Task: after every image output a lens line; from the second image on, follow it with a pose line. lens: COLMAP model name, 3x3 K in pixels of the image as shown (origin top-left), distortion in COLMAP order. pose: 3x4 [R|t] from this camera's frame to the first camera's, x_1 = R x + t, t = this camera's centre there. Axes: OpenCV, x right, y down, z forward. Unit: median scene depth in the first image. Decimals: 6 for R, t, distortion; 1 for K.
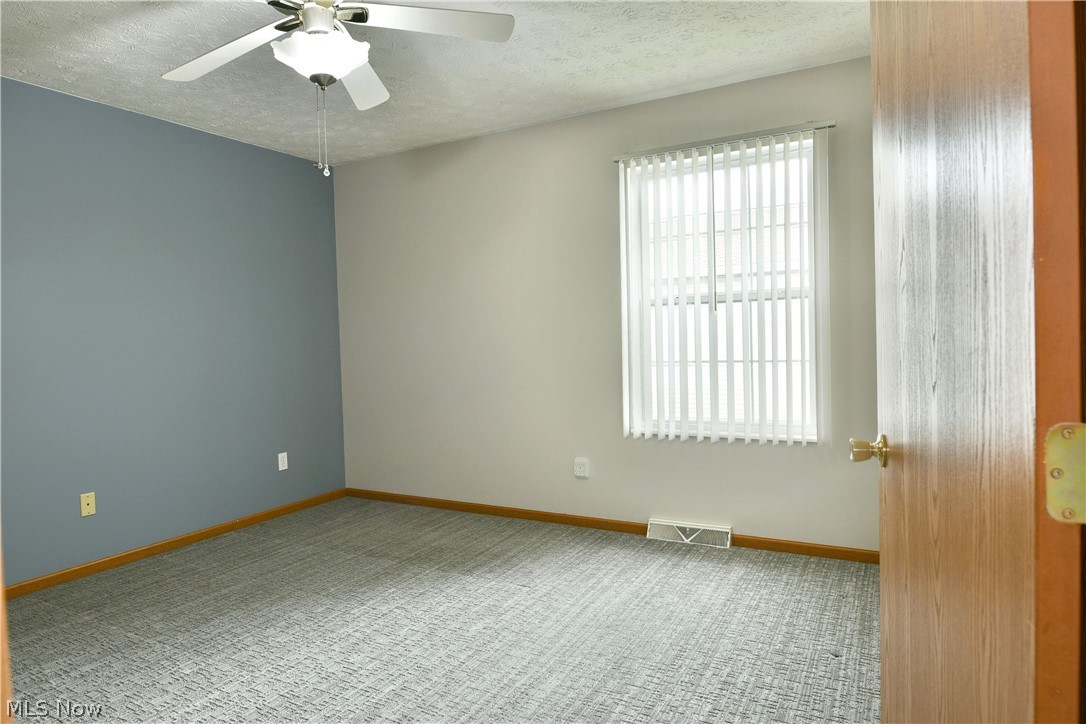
lens RADIAL K [[657.8, 0, 538.0], [0, 657.8, 349.6], [0, 0, 1]] dist [-0.013342, -0.005360]
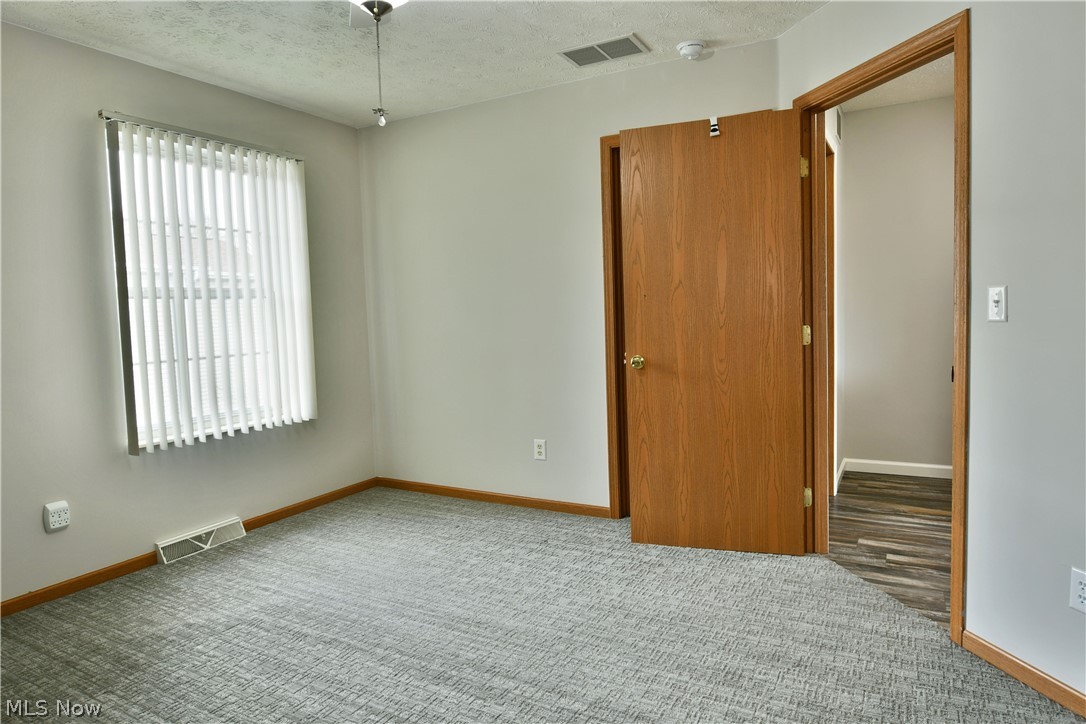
lens RADIAL K [[657.8, 0, 538.0], [0, 657.8, 349.6], [0, 0, 1]] dist [-0.013342, -0.005360]
pose [[0.005911, -0.028359, 0.999580, -0.732303], [0.061438, 0.997720, 0.027943, 0.009335], [-0.998093, 0.061247, 0.007640, 0.512120]]
